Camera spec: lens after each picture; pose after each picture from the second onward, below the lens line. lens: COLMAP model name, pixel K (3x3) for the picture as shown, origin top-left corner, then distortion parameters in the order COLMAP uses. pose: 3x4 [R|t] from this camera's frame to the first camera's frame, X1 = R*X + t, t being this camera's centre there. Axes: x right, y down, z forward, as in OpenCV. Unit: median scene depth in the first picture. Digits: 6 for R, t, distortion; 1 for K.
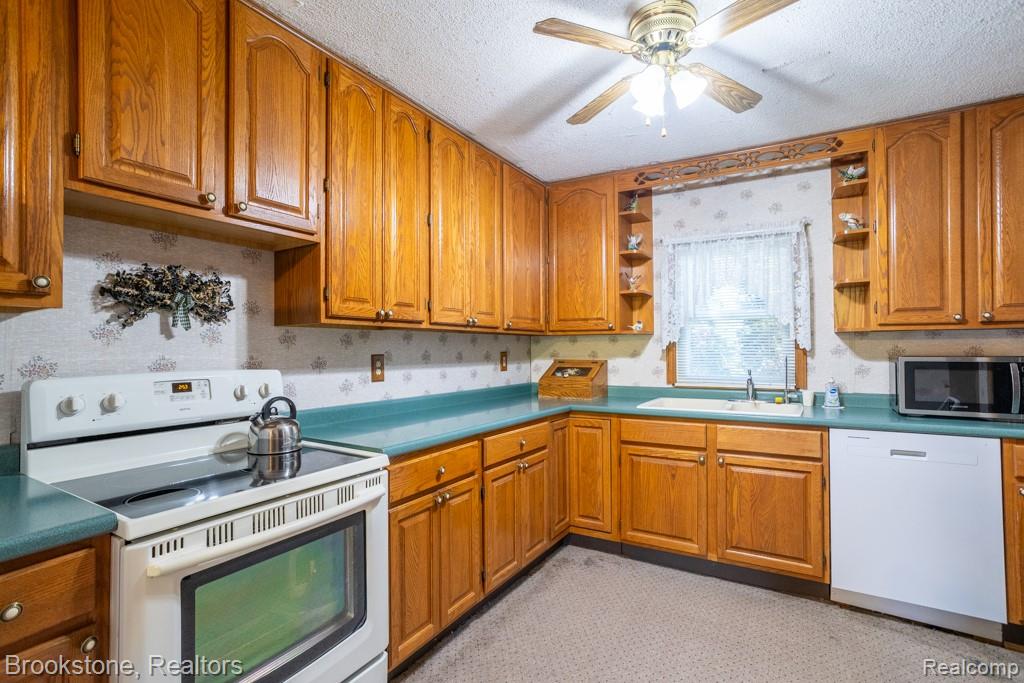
lens RADIAL K [[495.5, 0, 547.3], [0, 495.5, 354.4], [0, 0, 1]] dist [-0.030348, 0.014458]
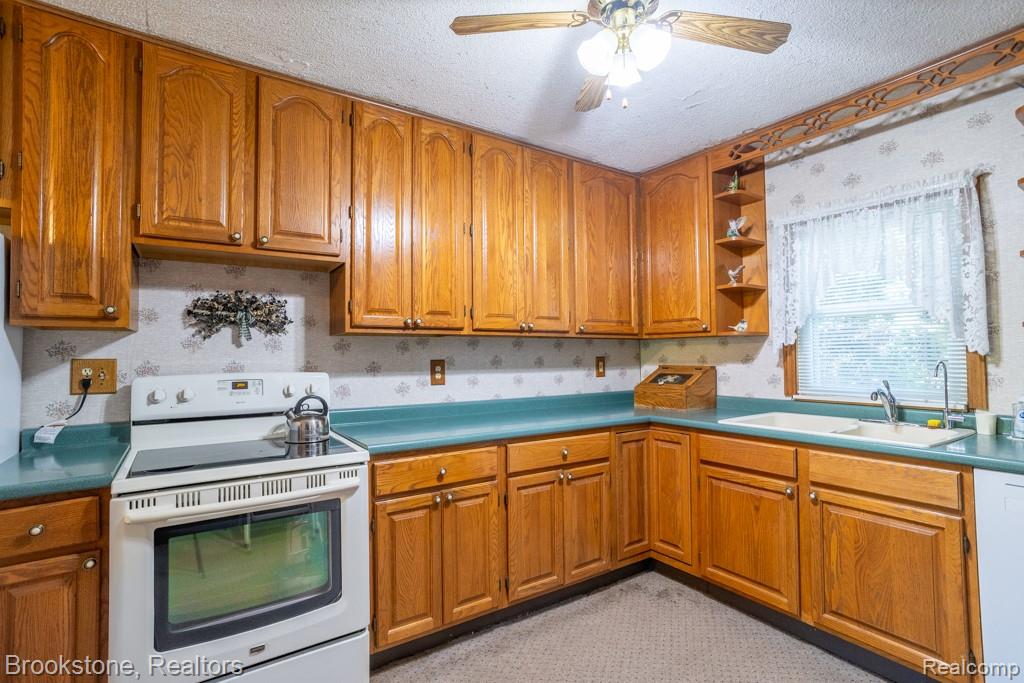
lens RADIAL K [[495.5, 0, 459.1], [0, 495.5, 354.3], [0, 0, 1]] dist [-0.030348, 0.014458]
pose [[0.896161, -0.003043, -0.443719, 0.226195], [-0.001324, 0.999954, -0.009532, -0.001599], [0.443727, 0.009130, 0.896115, 0.065772]]
